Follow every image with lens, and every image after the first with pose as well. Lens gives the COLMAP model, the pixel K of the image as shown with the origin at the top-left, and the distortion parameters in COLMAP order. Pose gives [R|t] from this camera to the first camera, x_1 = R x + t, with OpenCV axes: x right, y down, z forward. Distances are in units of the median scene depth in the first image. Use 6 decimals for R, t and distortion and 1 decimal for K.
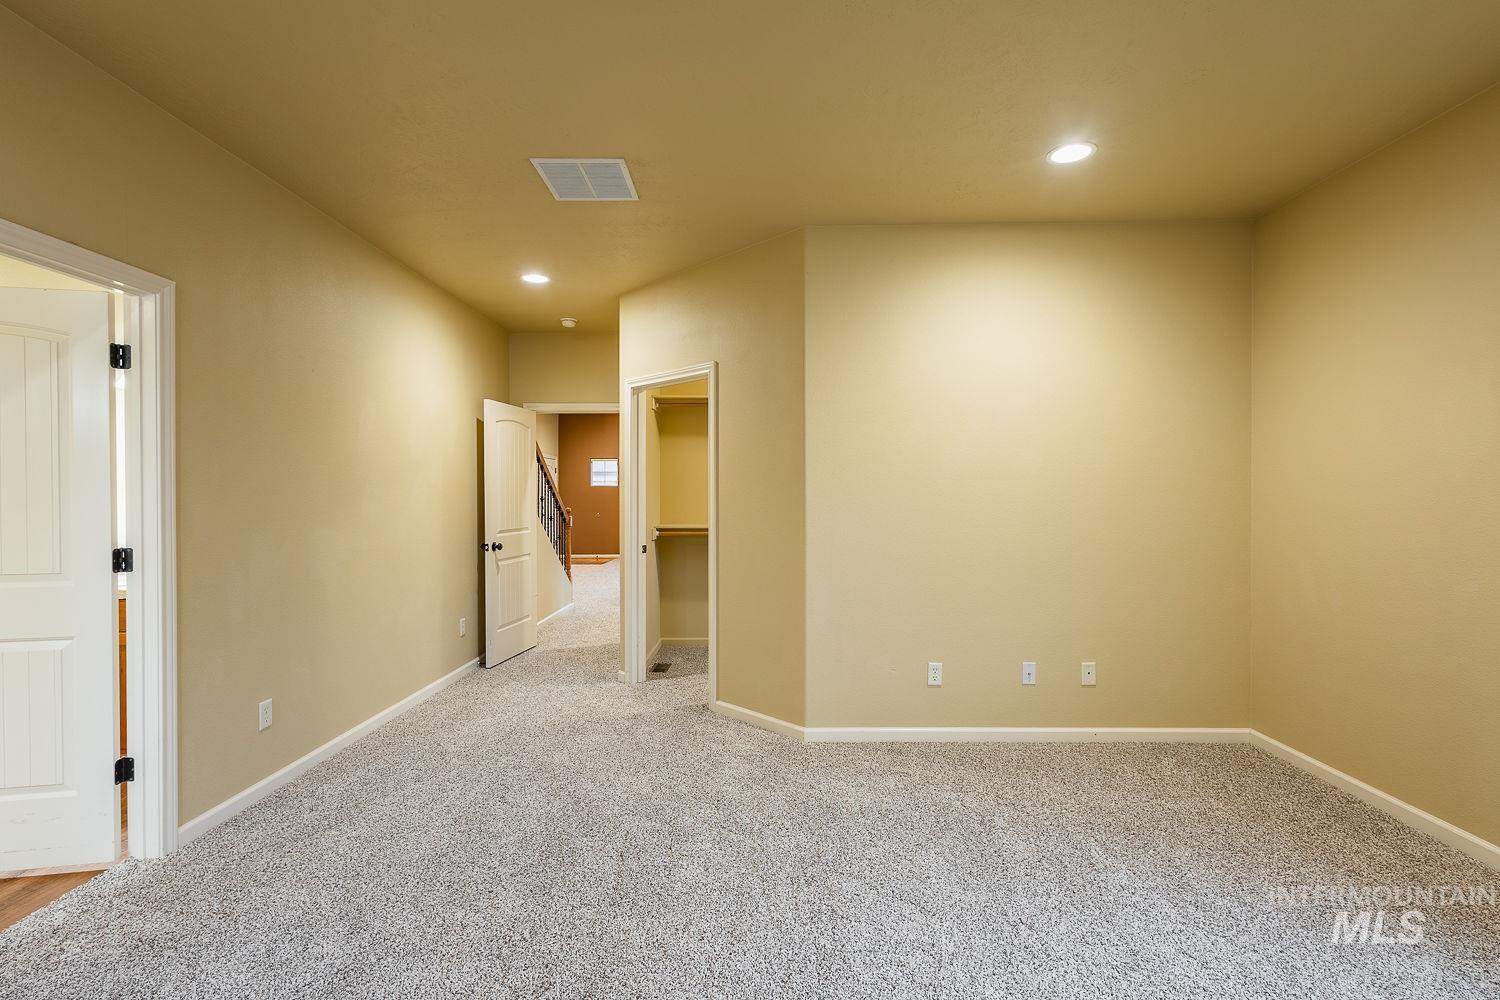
lens RADIAL K [[697.3, 0, 750.0], [0, 697.3, 500.0], [0, 0, 1]] dist [0.002498, -0.000888]
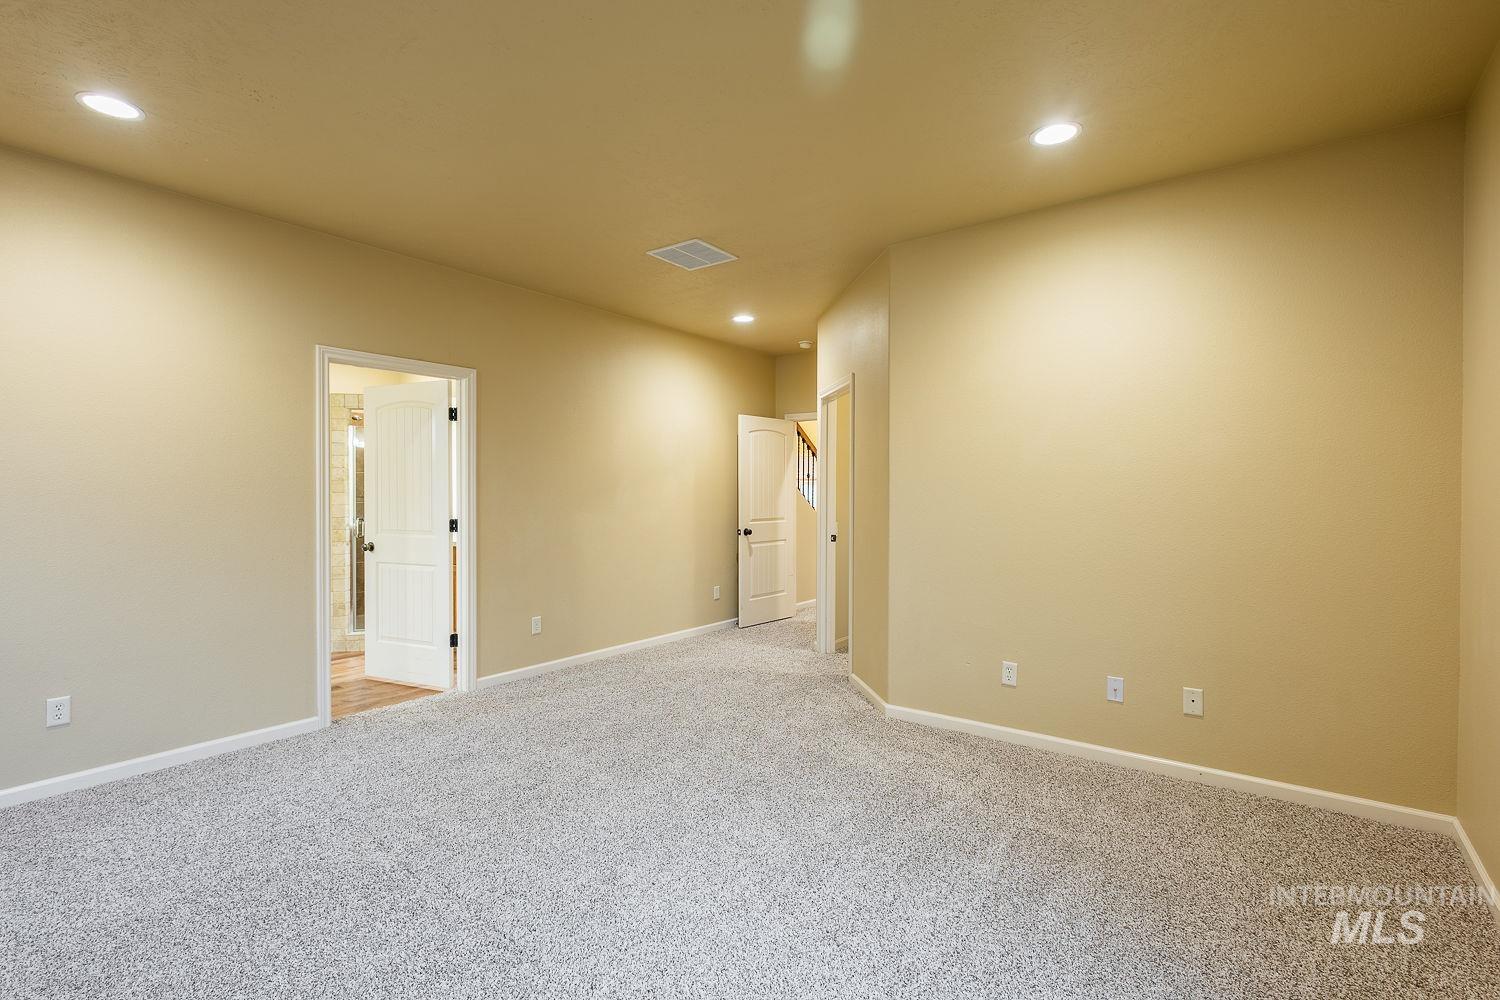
lens RADIAL K [[697.3, 0, 750.0], [0, 697.3, 500.0], [0, 0, 1]] dist [0.002498, -0.000888]
pose [[0.806059, 0.010371, -0.591744, 0.553266], [-0.007280, 0.999945, 0.007608, -0.000464], [0.591790, -0.001825, 0.806090, -0.010550]]
